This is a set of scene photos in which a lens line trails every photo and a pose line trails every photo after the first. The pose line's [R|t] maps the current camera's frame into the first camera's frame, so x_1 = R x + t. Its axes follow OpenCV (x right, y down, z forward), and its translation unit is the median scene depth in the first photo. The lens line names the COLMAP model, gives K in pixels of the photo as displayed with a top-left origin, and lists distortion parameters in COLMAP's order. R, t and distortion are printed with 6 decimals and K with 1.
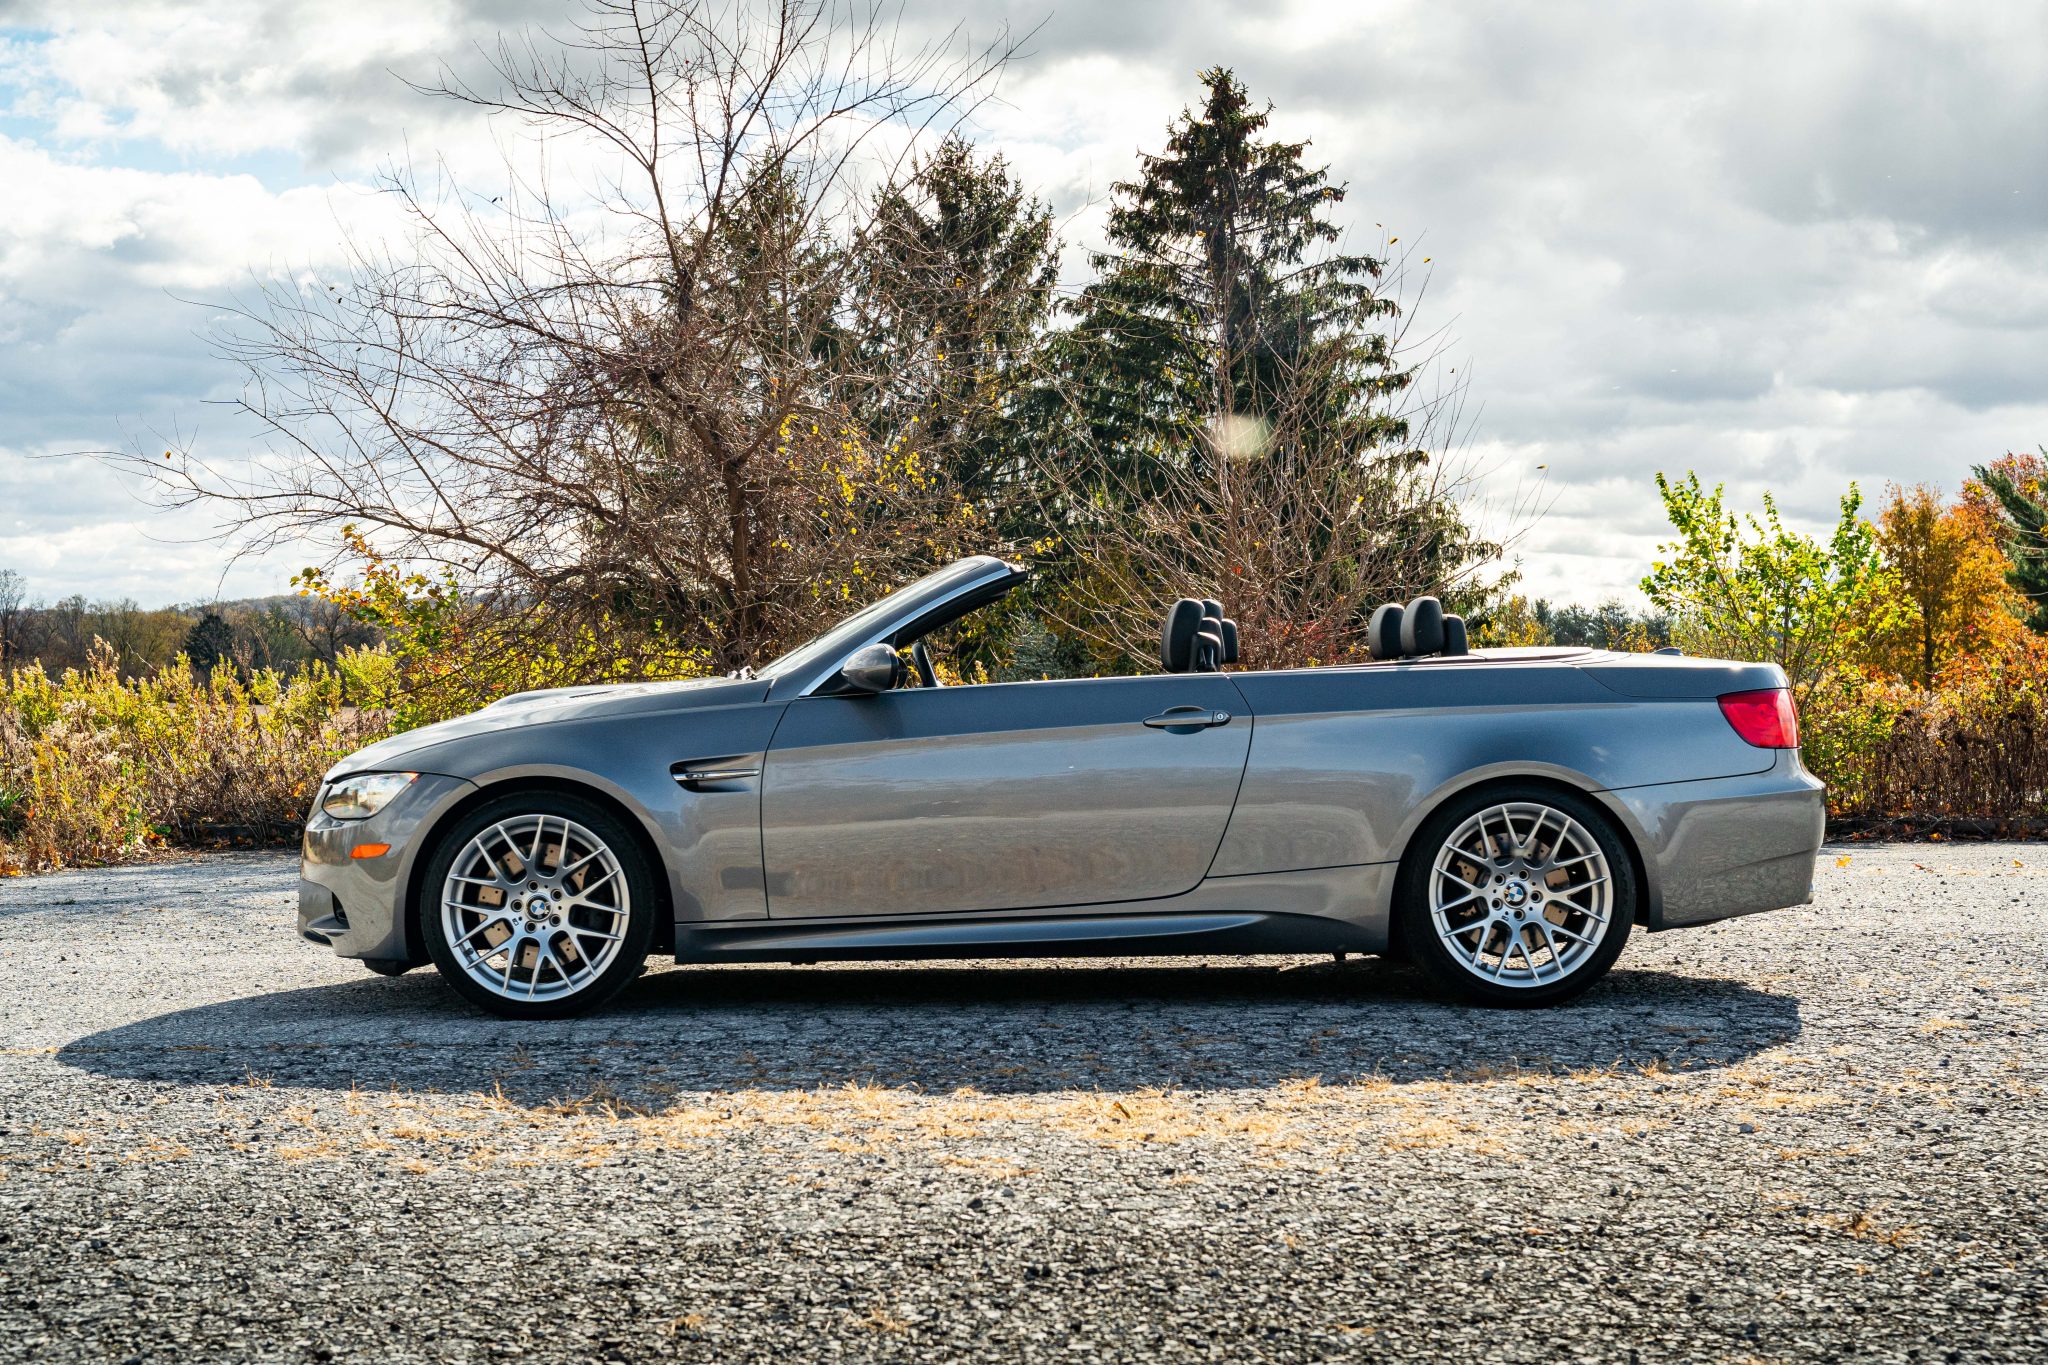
lens RADIAL K [[3028.7, 0, 1021.5], [0, 3028.7, 681.3], [0, 0, 1]] dist [0.011296, 0.092964]
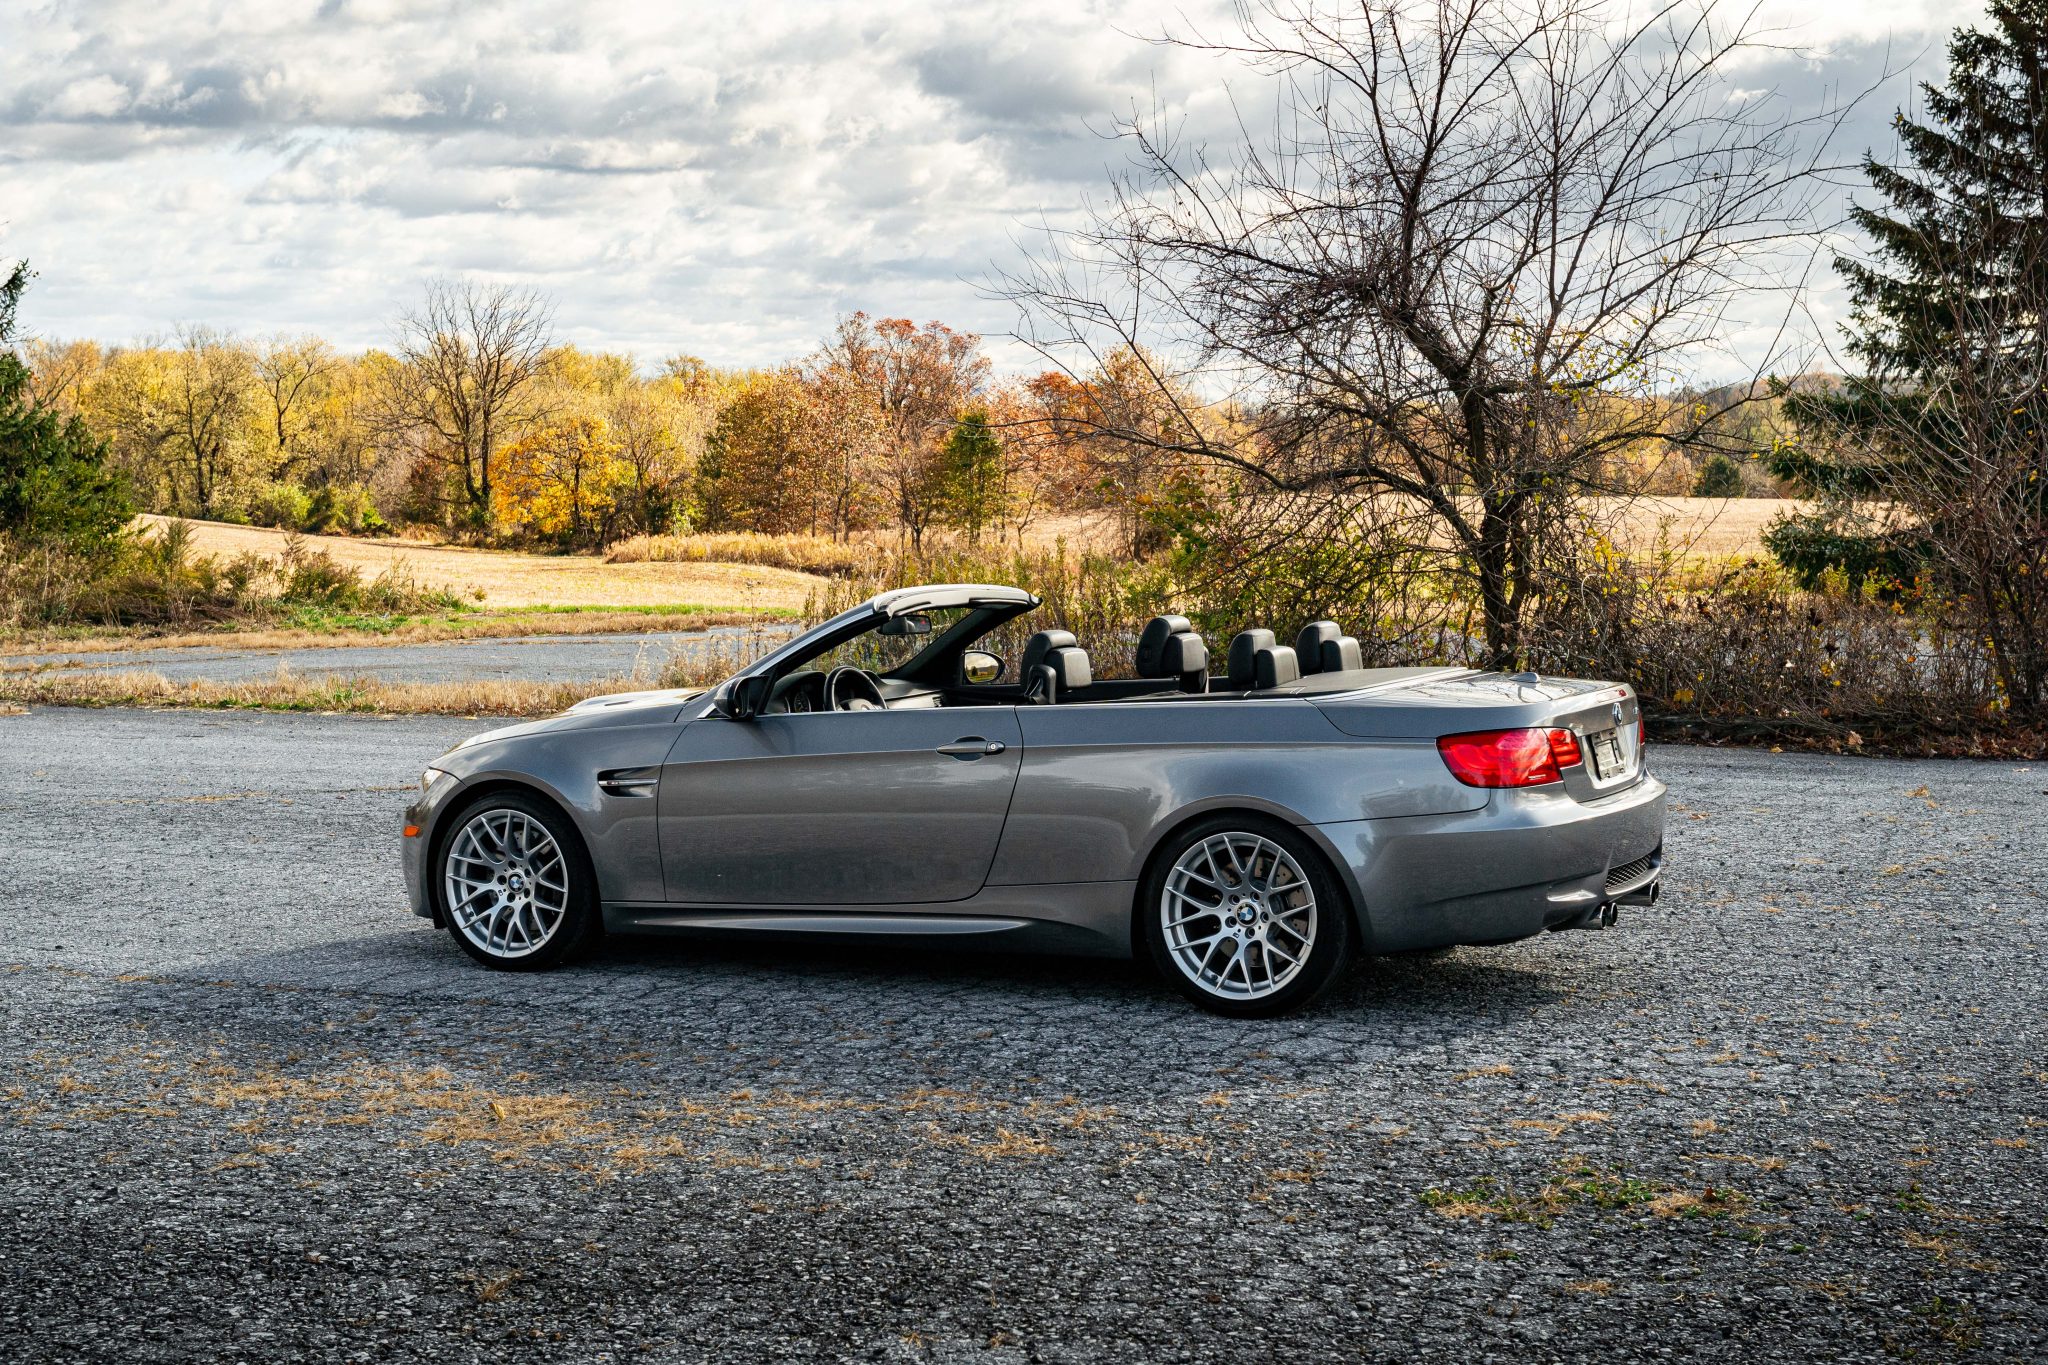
lens RADIAL K [[3073.1, 0, 1014.9], [0, 3073.1, 696.5], [0, 0, 1]] dist [0.017811, 0.072810]
pose [[0.877436, 0.022600, -0.479161, 0.624827], [0.014790, 0.997140, 0.074113, -0.092614], [0.479465, -0.072116, 0.874593, -0.008413]]
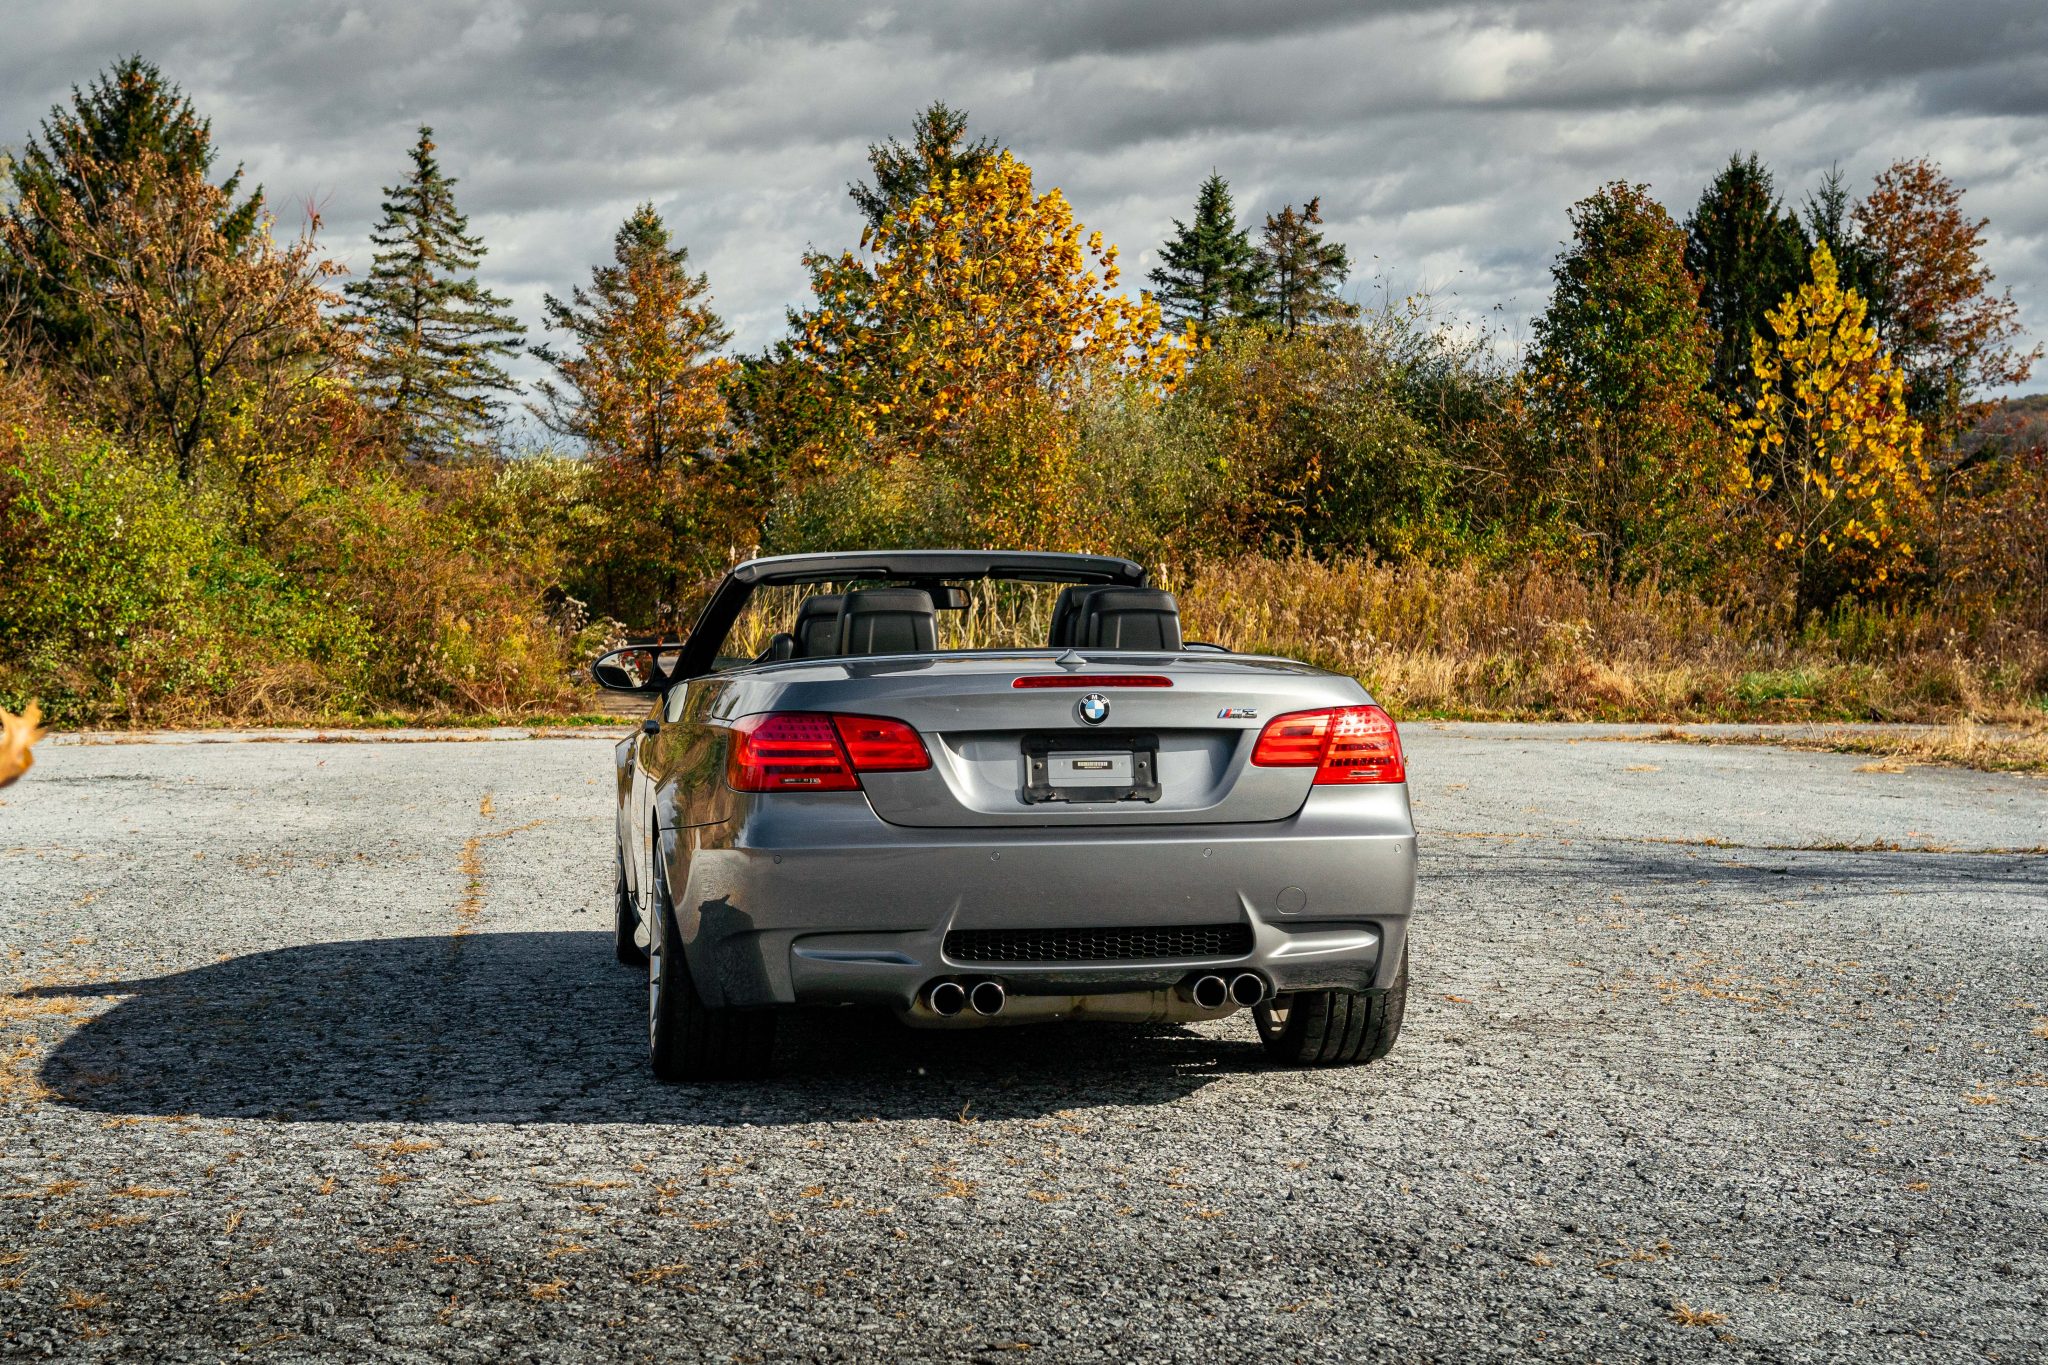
lens RADIAL K [[3126.7, 0, 1027.3], [0, 3126.7, 680.5], [0, 0, 1]] dist [0.006454, 0.105133]
pose [[0.125037, 0.019816, -0.991954, 1.051161], [0.011482, 0.999705, 0.021418, -0.021801], [0.992086, -0.014068, 0.124772, 0.992061]]
